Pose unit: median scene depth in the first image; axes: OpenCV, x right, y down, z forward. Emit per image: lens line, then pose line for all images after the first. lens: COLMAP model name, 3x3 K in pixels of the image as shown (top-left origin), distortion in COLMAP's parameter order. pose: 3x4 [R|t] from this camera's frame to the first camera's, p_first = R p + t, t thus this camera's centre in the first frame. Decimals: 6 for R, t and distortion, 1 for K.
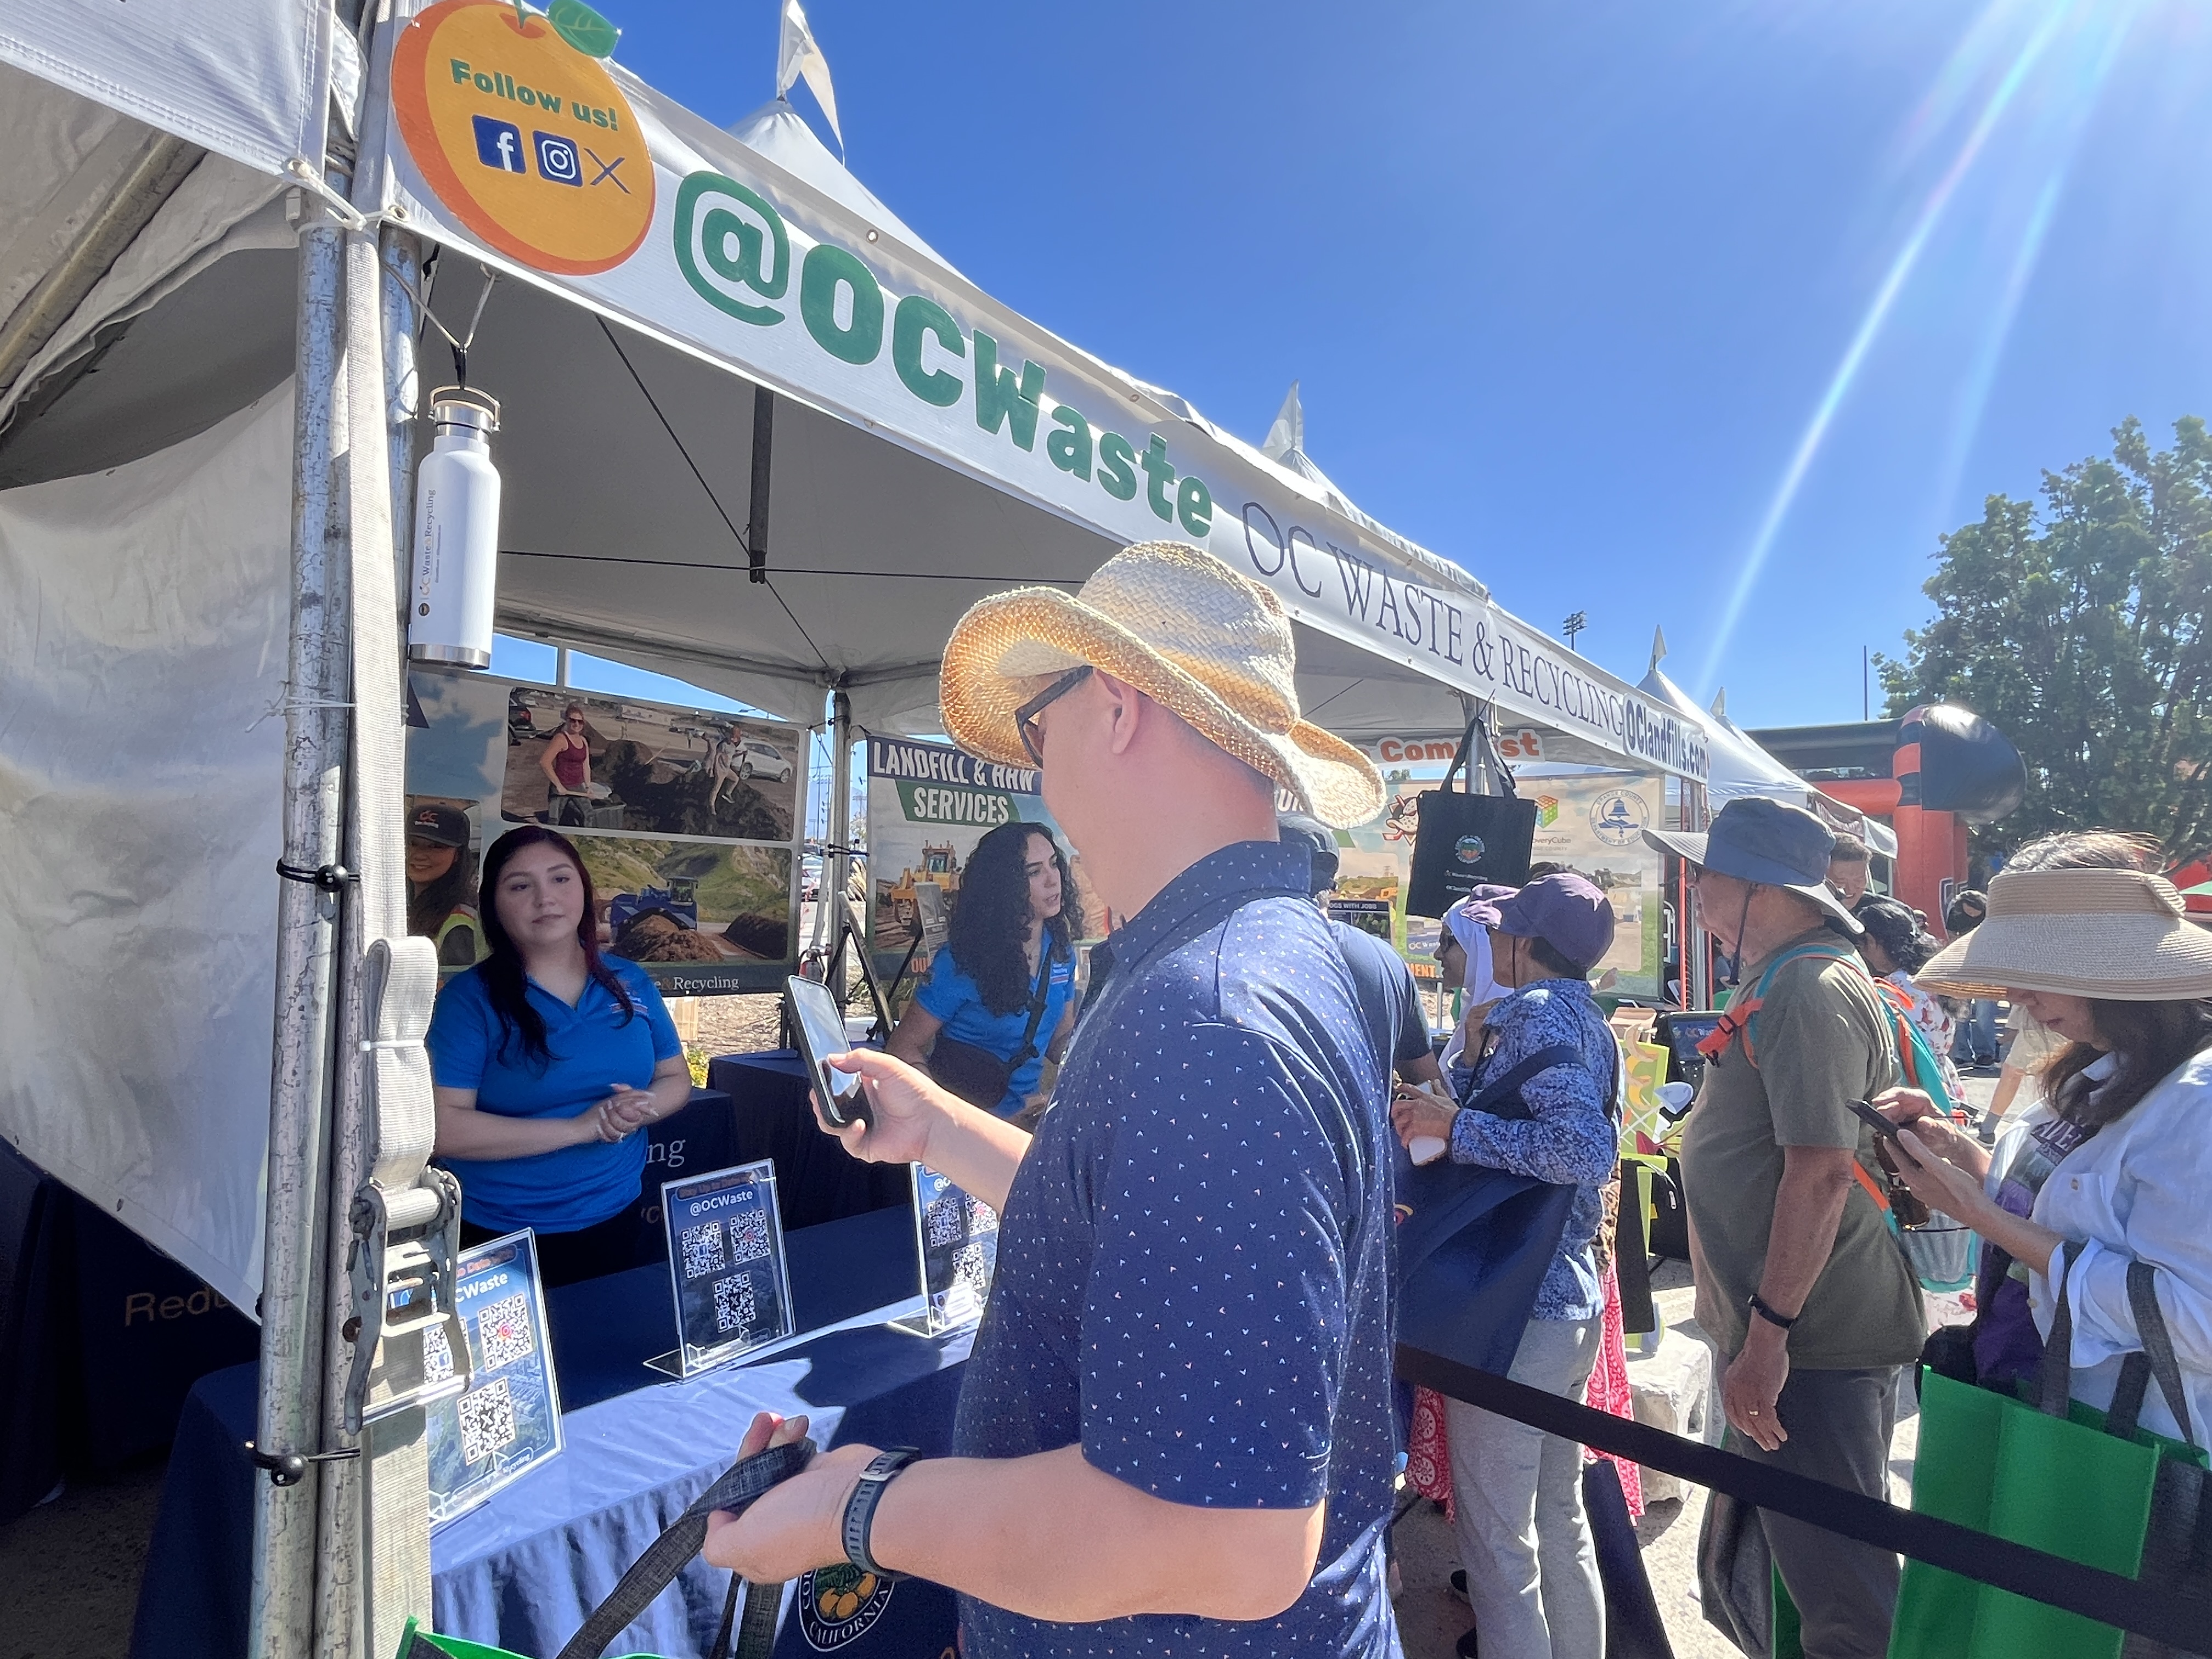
lens RADIAL K [[1173.2, 0, 1106.0], [0, 1173.2, 829.5], [0, 0, 1]] dist [0.001840, 0.001206]
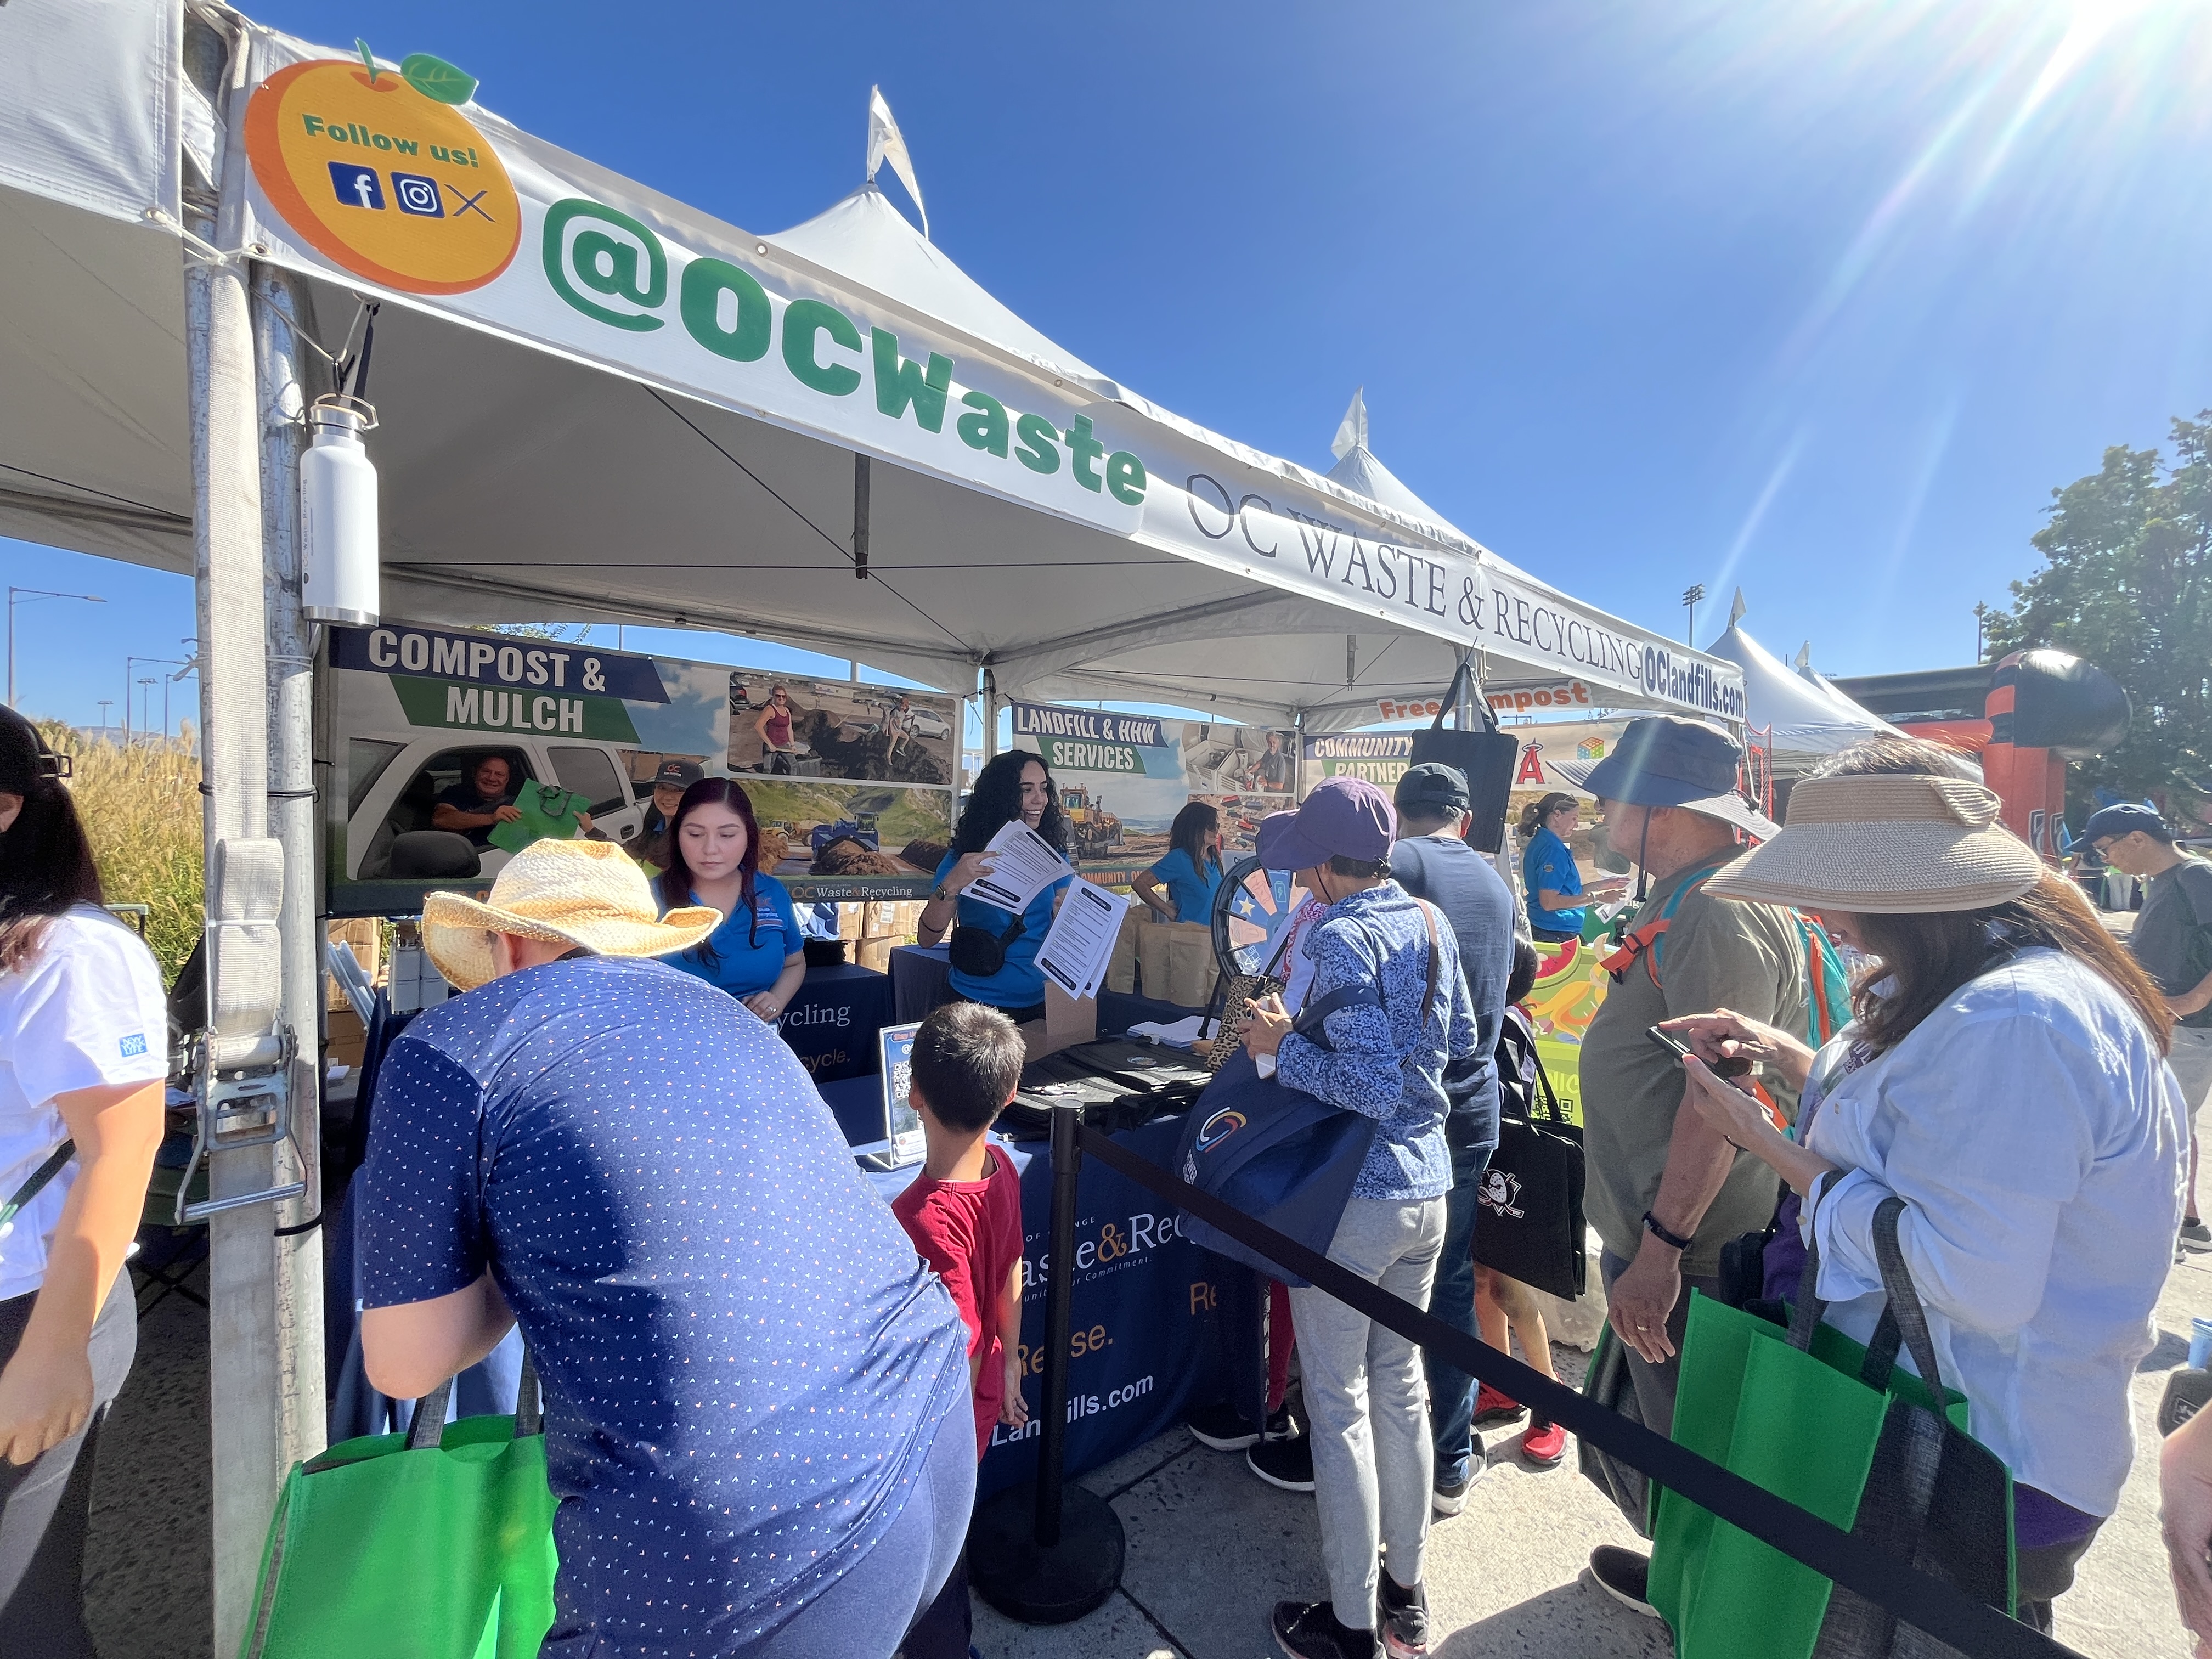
lens RADIAL K [[897.1, 0, 1105.0], [0, 897.1, 835.5], [0, 0, 1]] dist [-0.002241, 0.000398]
pose [[0.979999, -0.001871, -0.198995, 0.118346], [0.014138, 0.998084, 0.060241, 0.010418], [0.198501, -0.061849, 0.978147, 0.061072]]
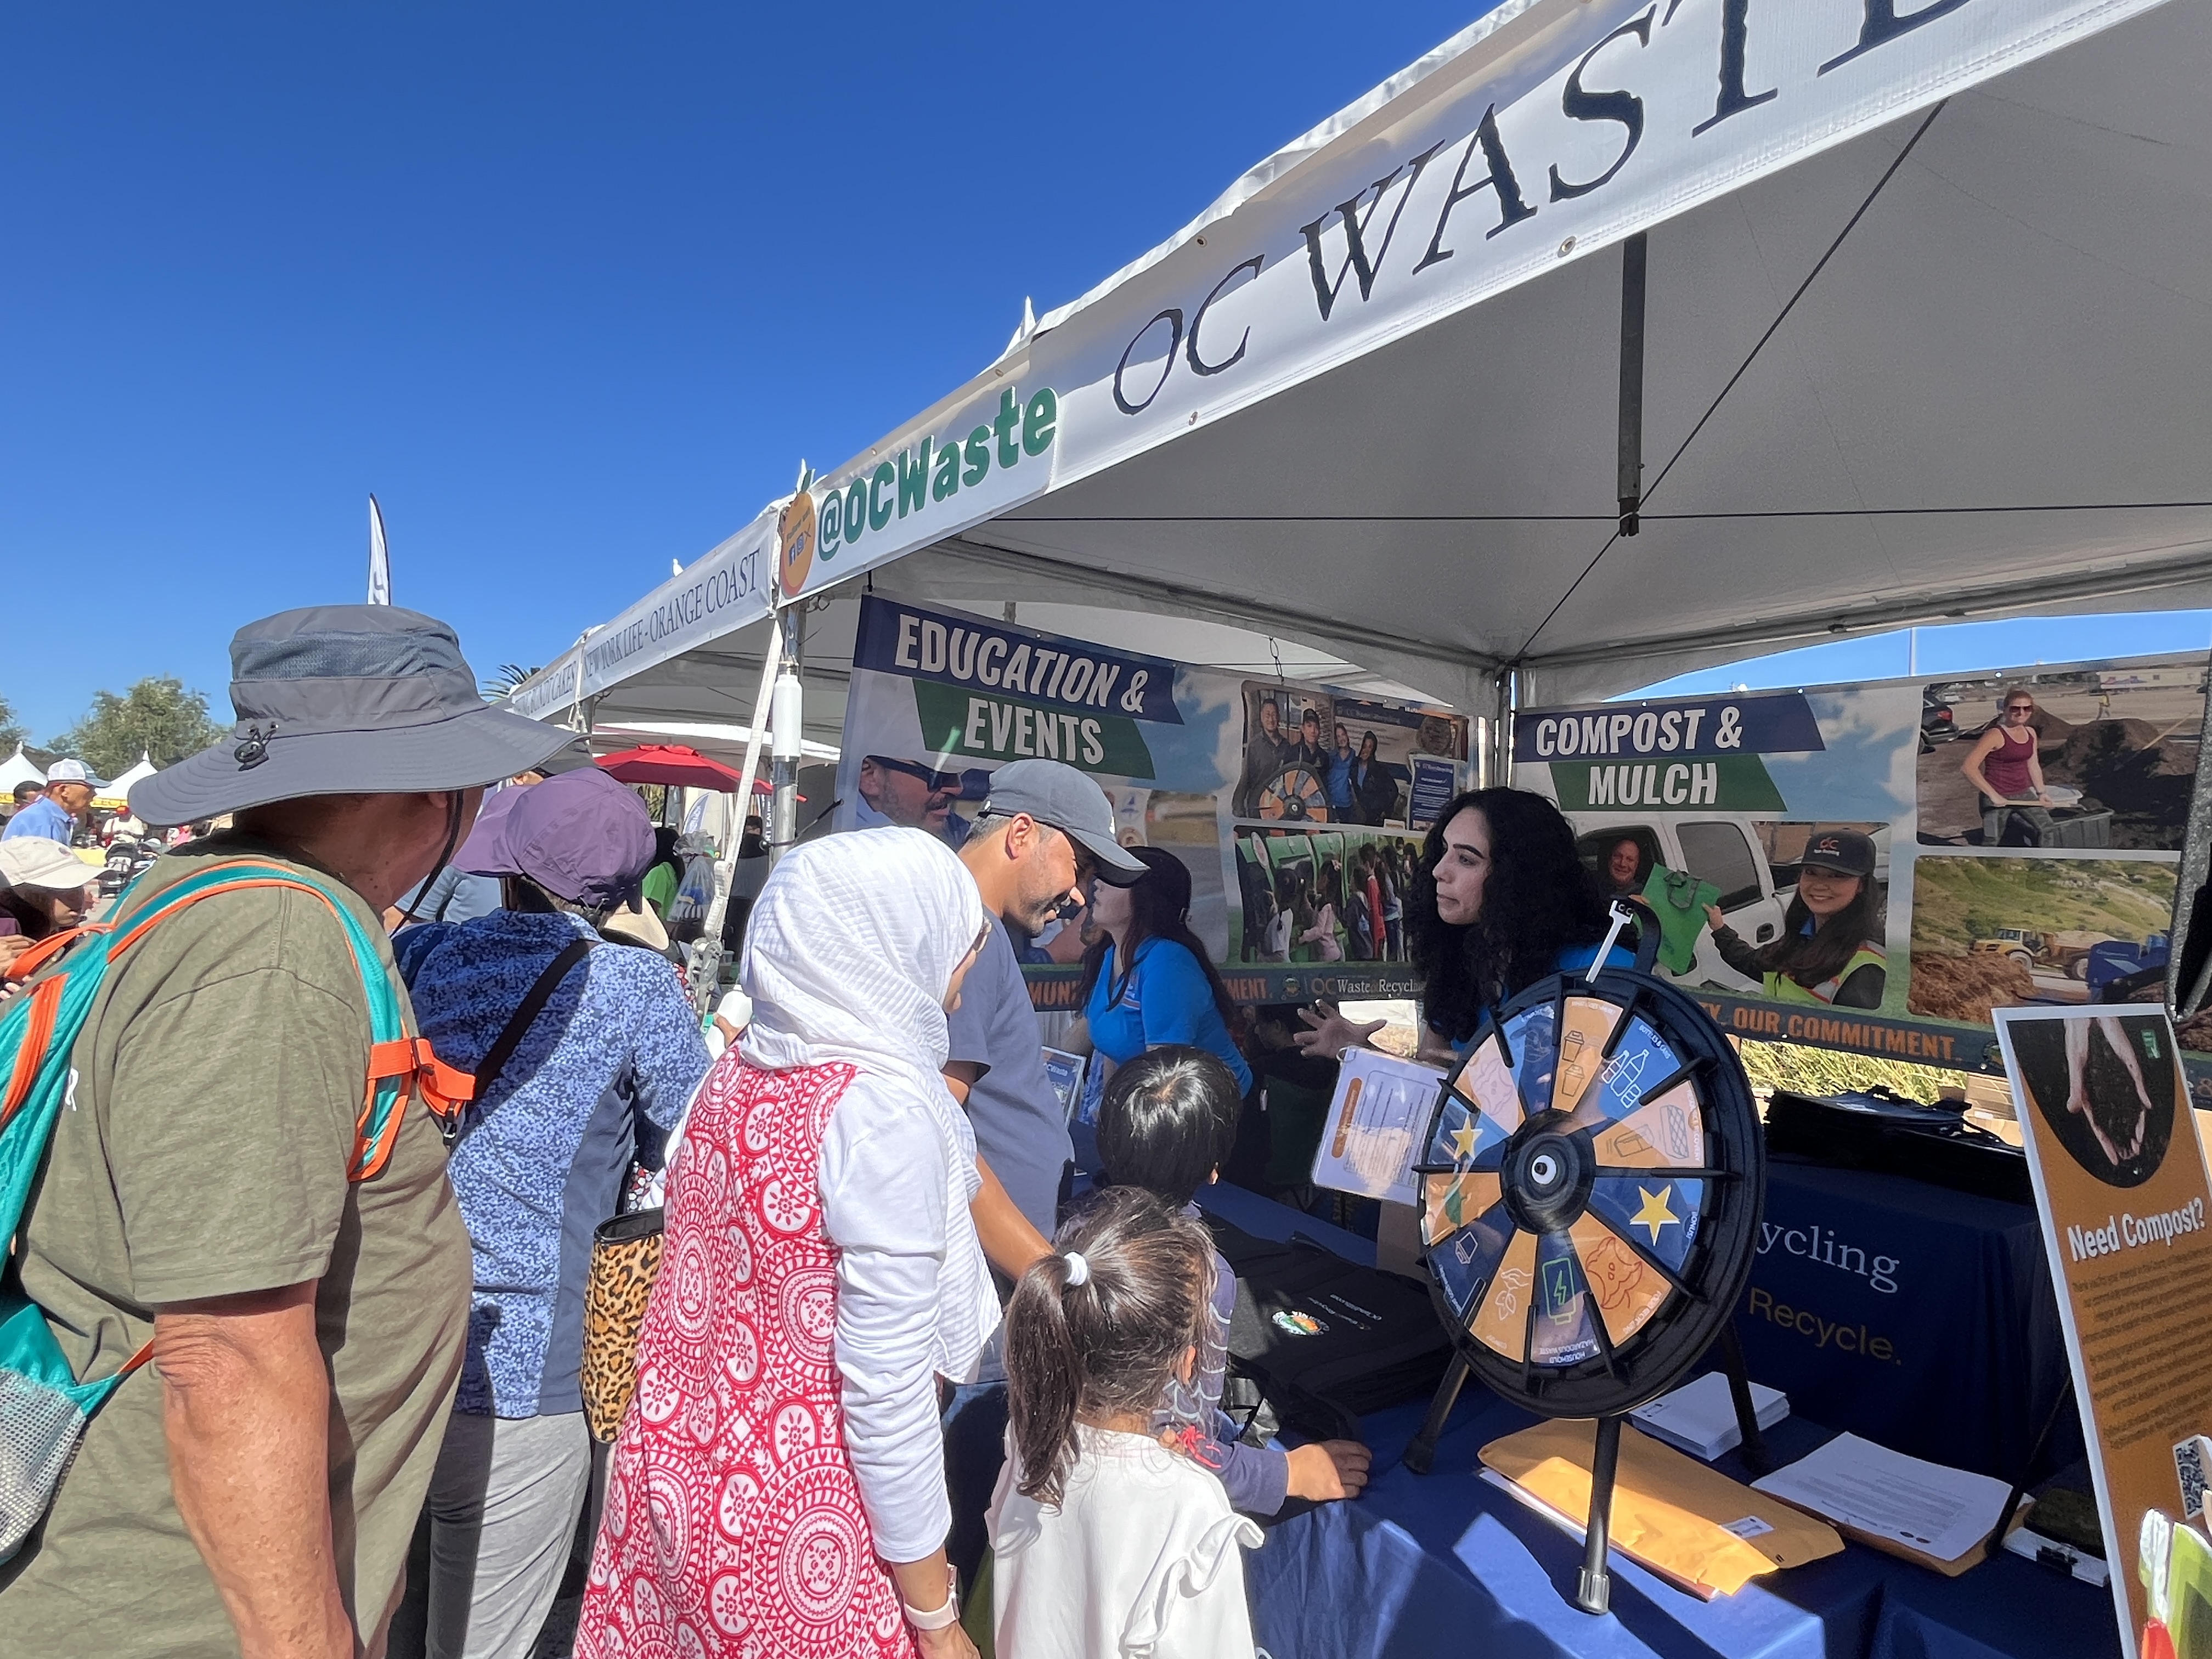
lens RADIAL K [[1173.2, 0, 1106.0], [0, 1173.2, 829.5], [0, 0, 1]] dist [0.001840, 0.001206]
pose [[-0.309070, -0.076324, -0.947972, 0.456217], [-0.011913, 0.997007, -0.076388, 0.051962], [0.950965, -0.012316, -0.309054, 0.683706]]
